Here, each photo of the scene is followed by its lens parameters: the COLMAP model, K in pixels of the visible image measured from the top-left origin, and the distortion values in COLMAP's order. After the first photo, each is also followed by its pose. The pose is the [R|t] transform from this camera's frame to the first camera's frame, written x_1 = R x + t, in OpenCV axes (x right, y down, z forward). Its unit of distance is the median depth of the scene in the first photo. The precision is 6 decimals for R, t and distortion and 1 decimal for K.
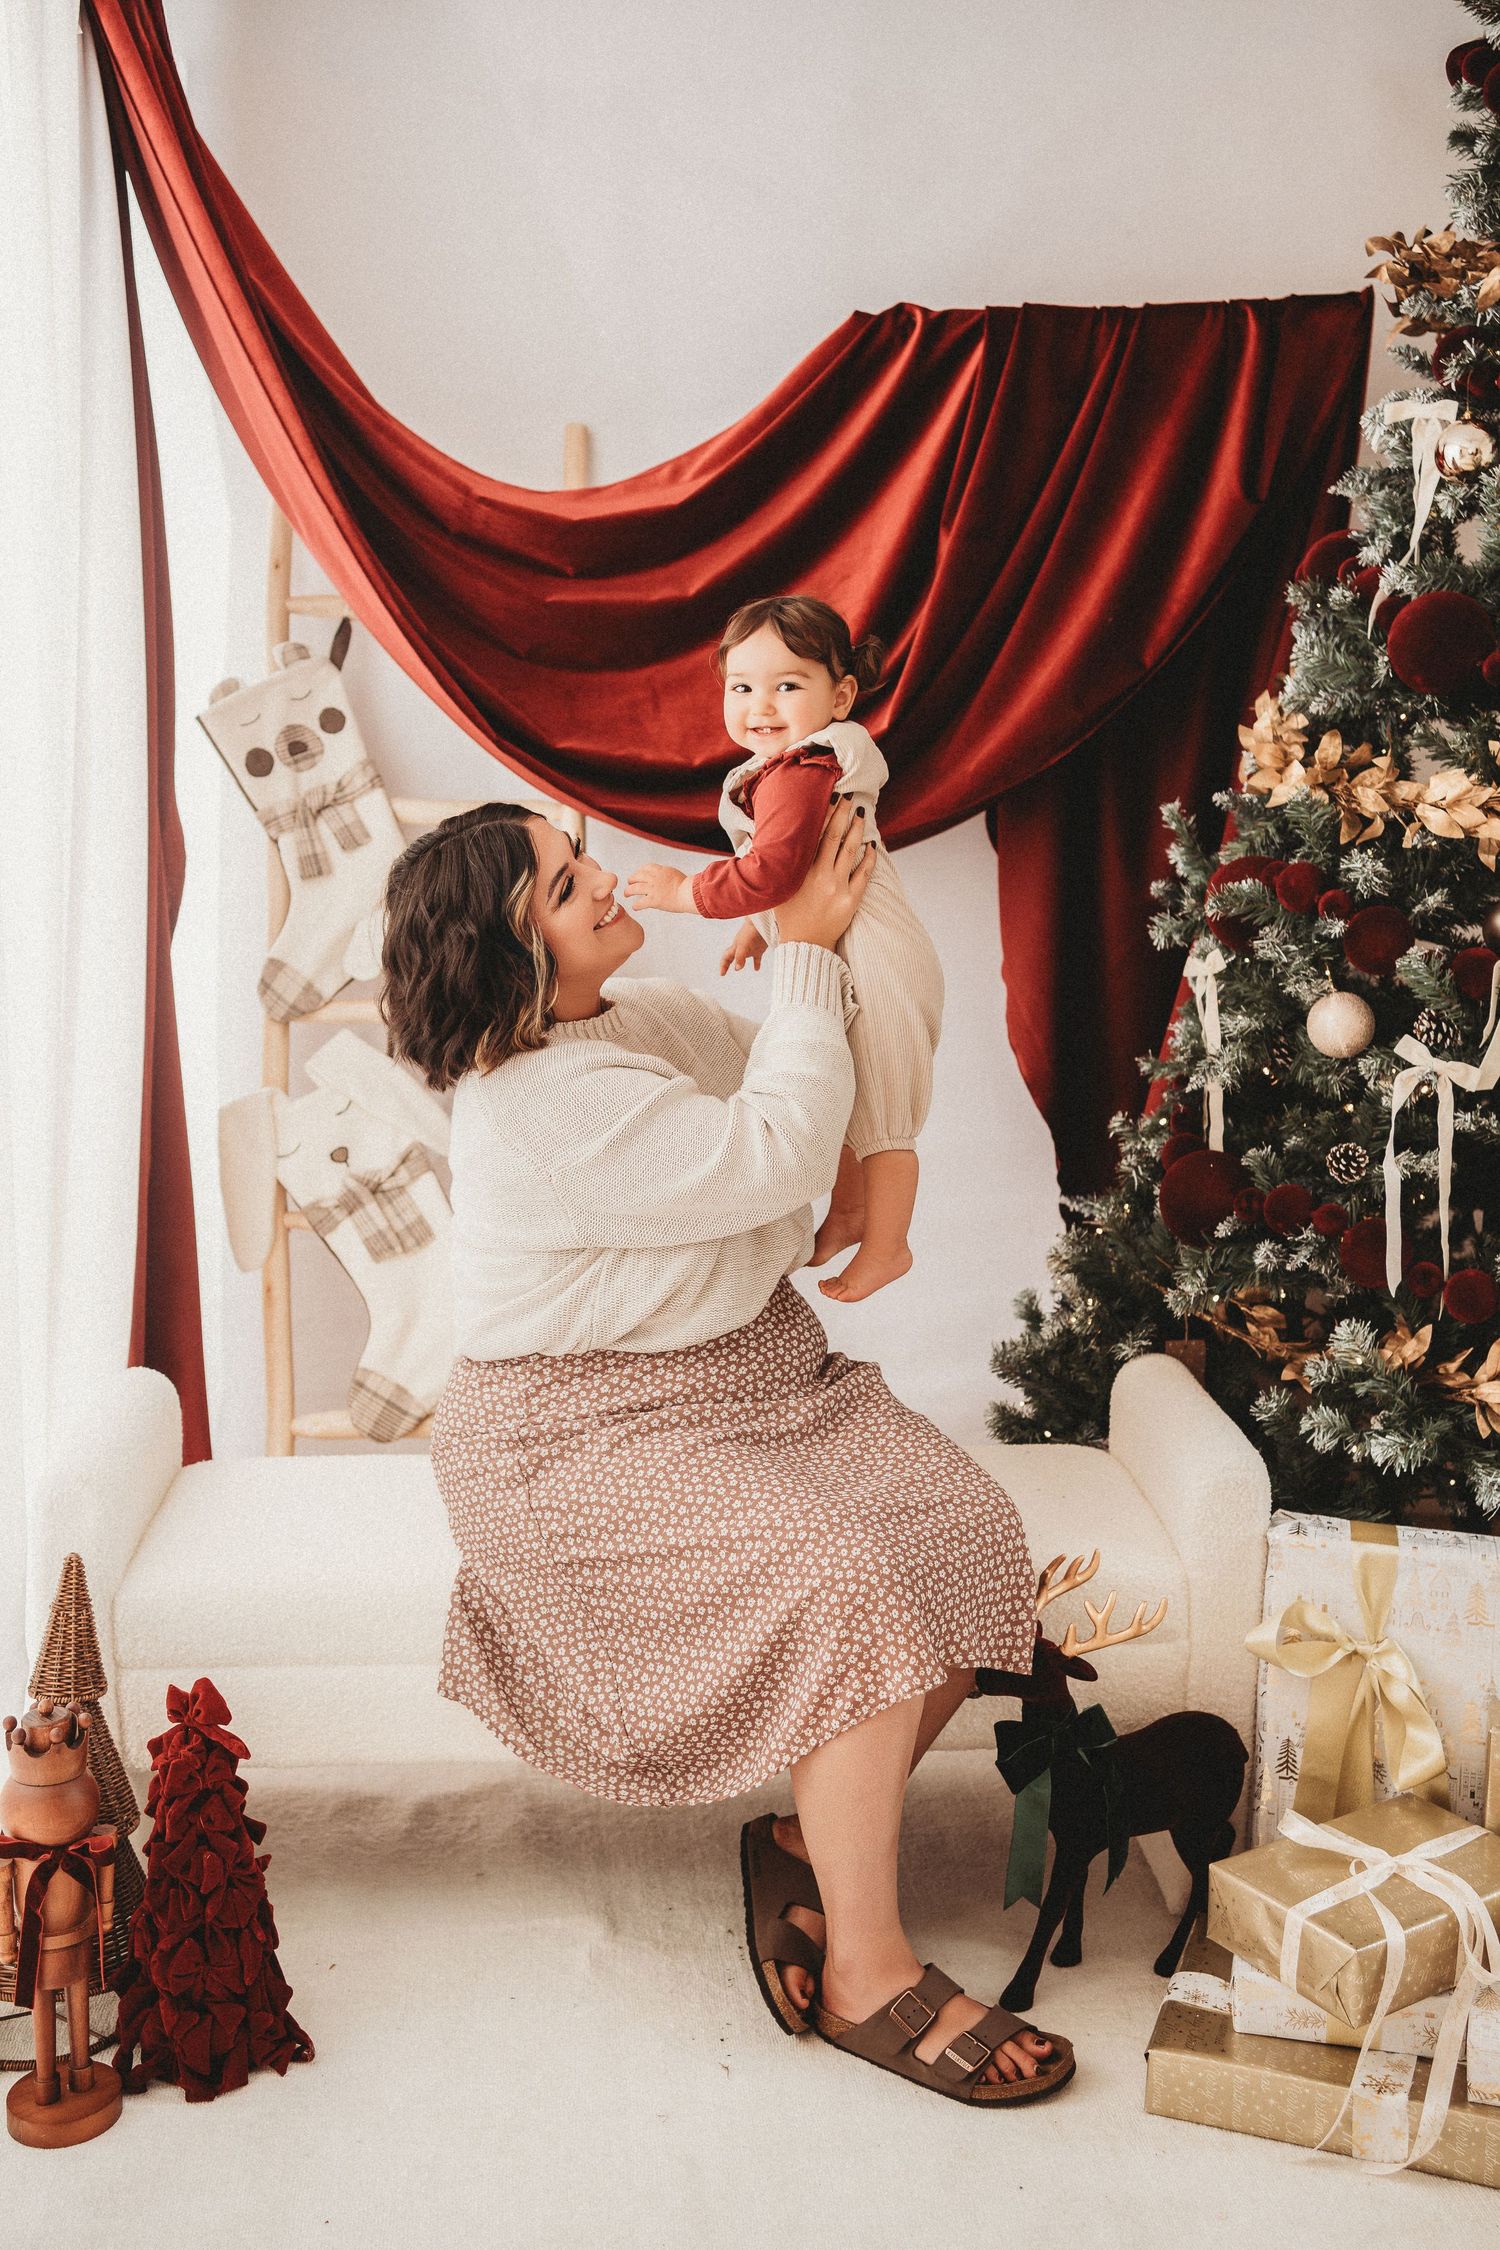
lens RADIAL K [[2575.3, 0, 750.1], [0, 2575.3, 1109.9], [0, 0, 1]] dist [0.076226, 0.000000]
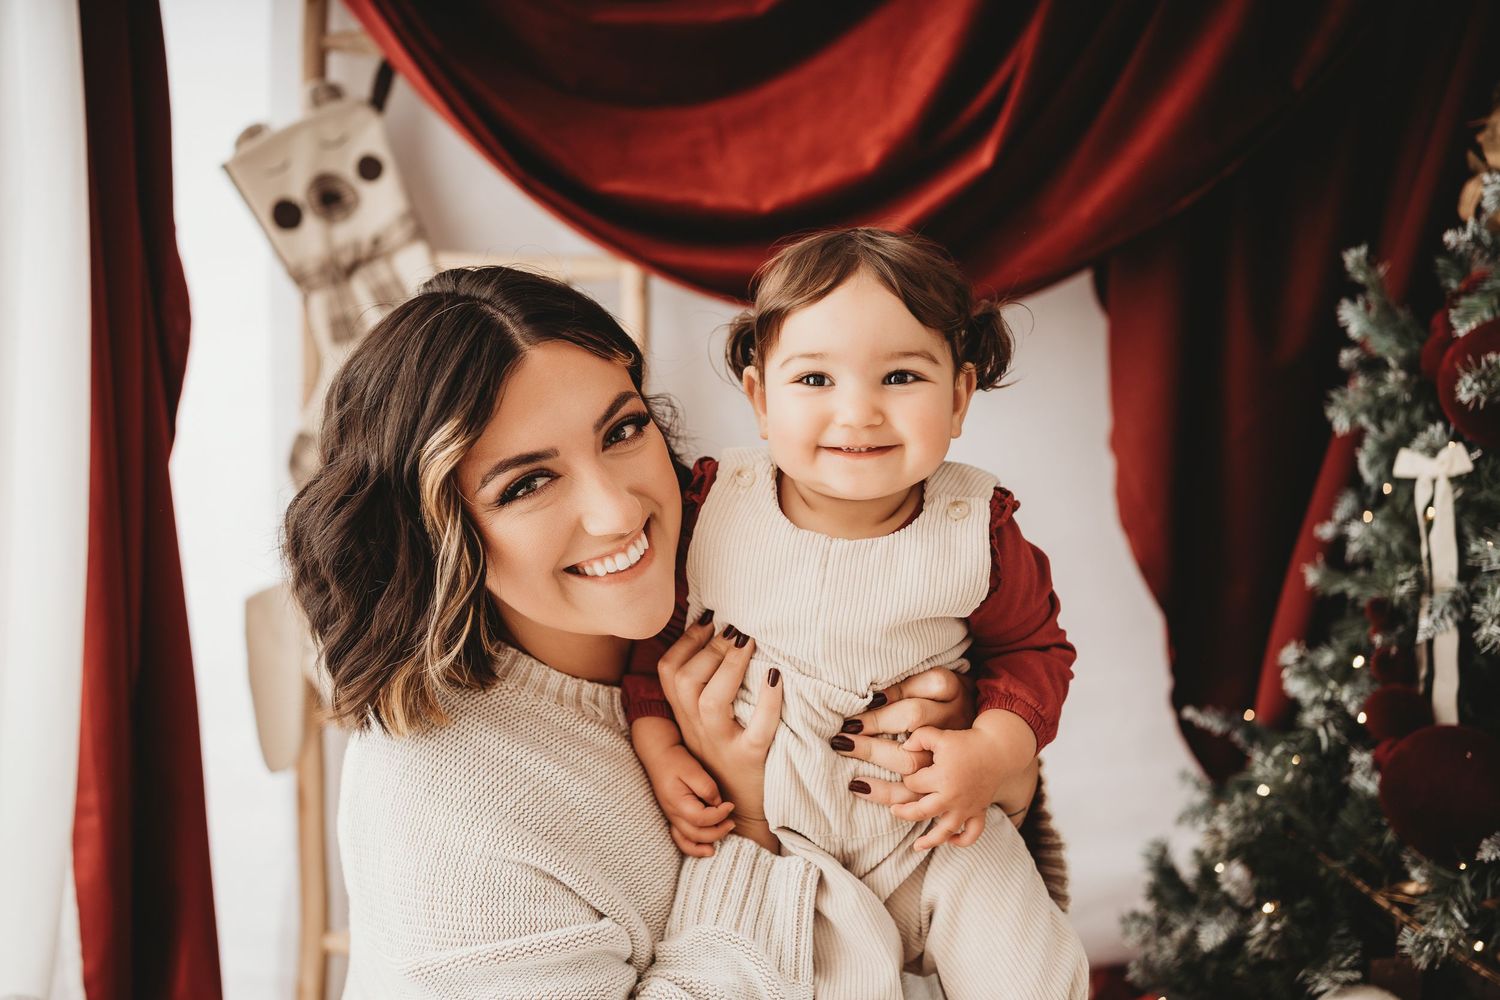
lens RADIAL K [[1716.8, 0, 711.3], [0, 1716.8, 470.7], [0, 0, 1]] dist [0.076226, 0.000000]
pose [[0.996007, 0.003890, -0.089194, 0.012741], [-0.004011, 0.999991, -0.001175, -0.045401], [0.089188, 0.001528, 0.996014, 0.418275]]
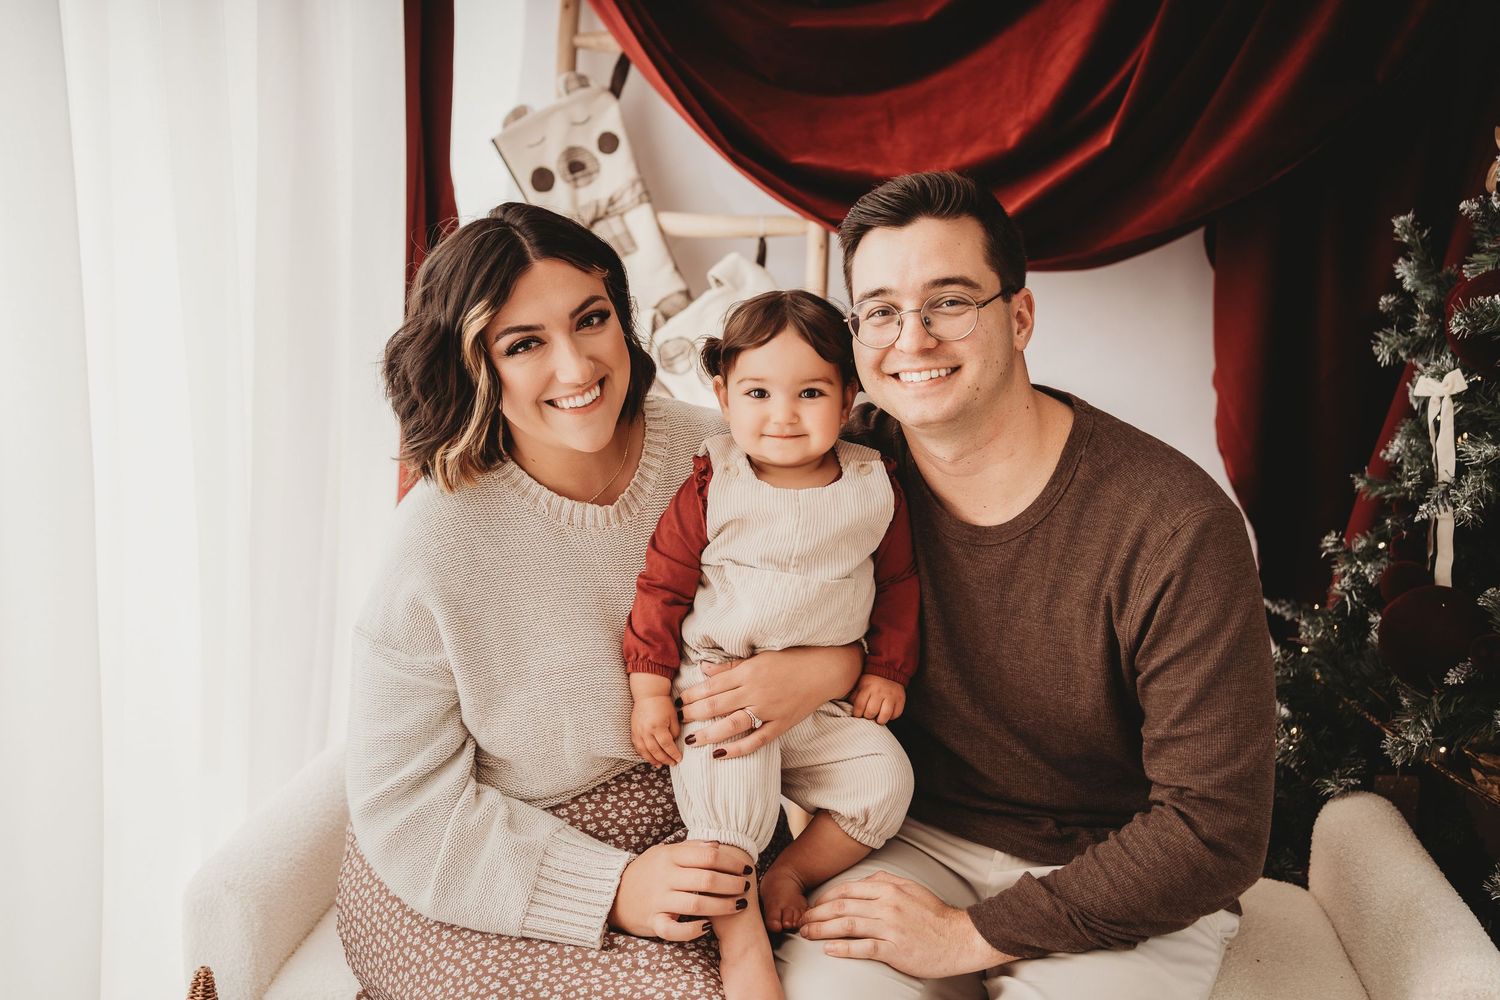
lens RADIAL K [[1629.1, 0, 729.1], [0, 1629.1, 493.8], [0, 0, 1]] dist [0.086035, 0.000000]
pose [[0.981568, 0.039468, -0.186994, 0.031277], [-0.032704, 0.998699, 0.039117, -0.027617], [0.188295, -0.032280, 0.981582, 0.309977]]
